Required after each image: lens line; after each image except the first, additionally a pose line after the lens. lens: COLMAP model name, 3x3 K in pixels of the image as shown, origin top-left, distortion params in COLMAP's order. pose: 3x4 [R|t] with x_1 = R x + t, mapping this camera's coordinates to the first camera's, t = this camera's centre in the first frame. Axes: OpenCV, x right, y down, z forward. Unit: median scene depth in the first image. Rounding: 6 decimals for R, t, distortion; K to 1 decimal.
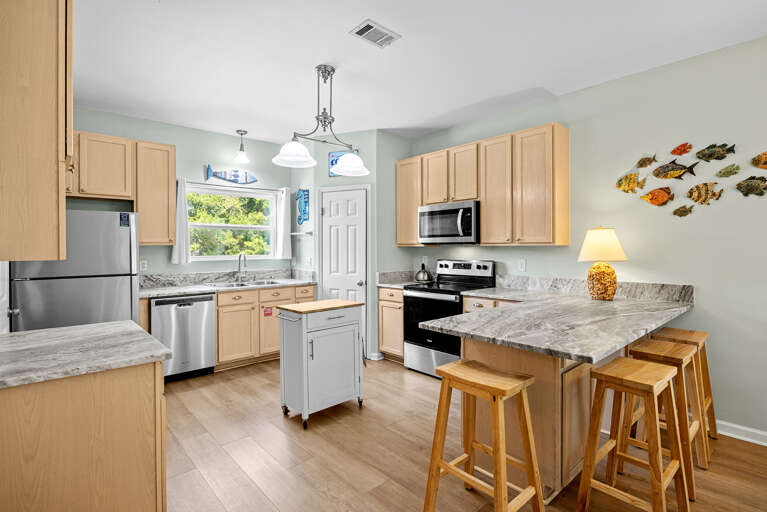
lens RADIAL K [[385.6, 0, 383.5], [0, 385.6, 256.0], [0, 0, 1]] dist [-0.002141, -0.000281]
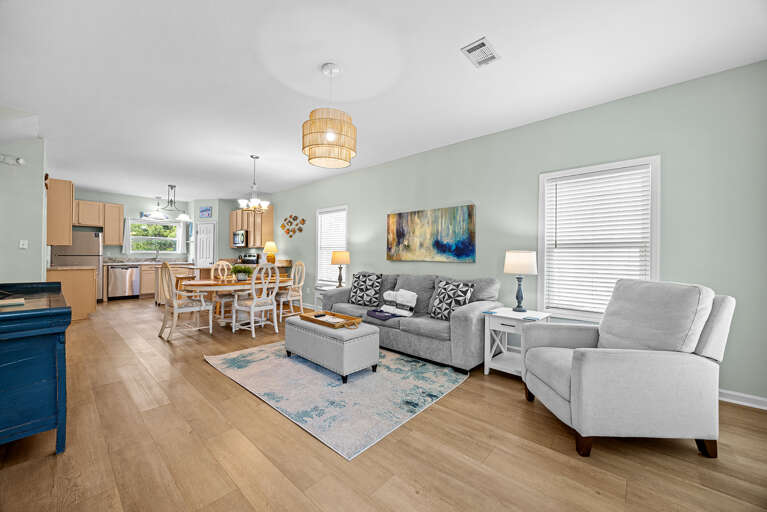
lens RADIAL K [[293.3, 0, 383.8], [0, 293.3, 255.2], [0, 0, 1]] dist [-0.000665, 0.000041]
pose [[0.993303, 0.012152, 0.114895, 0.877619], [-0.009745, 0.999722, -0.021493, 0.057078], [-0.115124, 0.020229, 0.993145, -1.017137]]
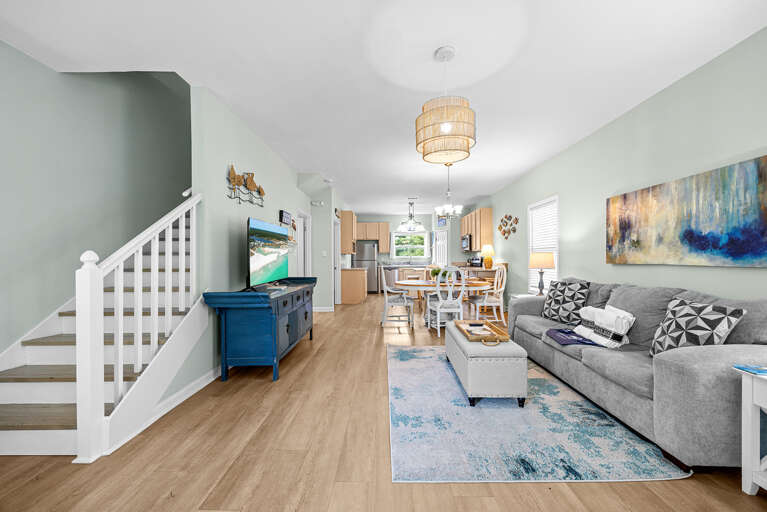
lens RADIAL K [[297.6, 0, 387.0], [0, 297.6, 258.9], [0, 0, 1]] dist [-0.000786, -0.000065]
pose [[0.746052, -0.000261, -0.665888, 1.120282], [-0.009981, 0.999883, -0.011575, 0.054626], [0.665813, 0.015282, 0.745962, -0.895388]]
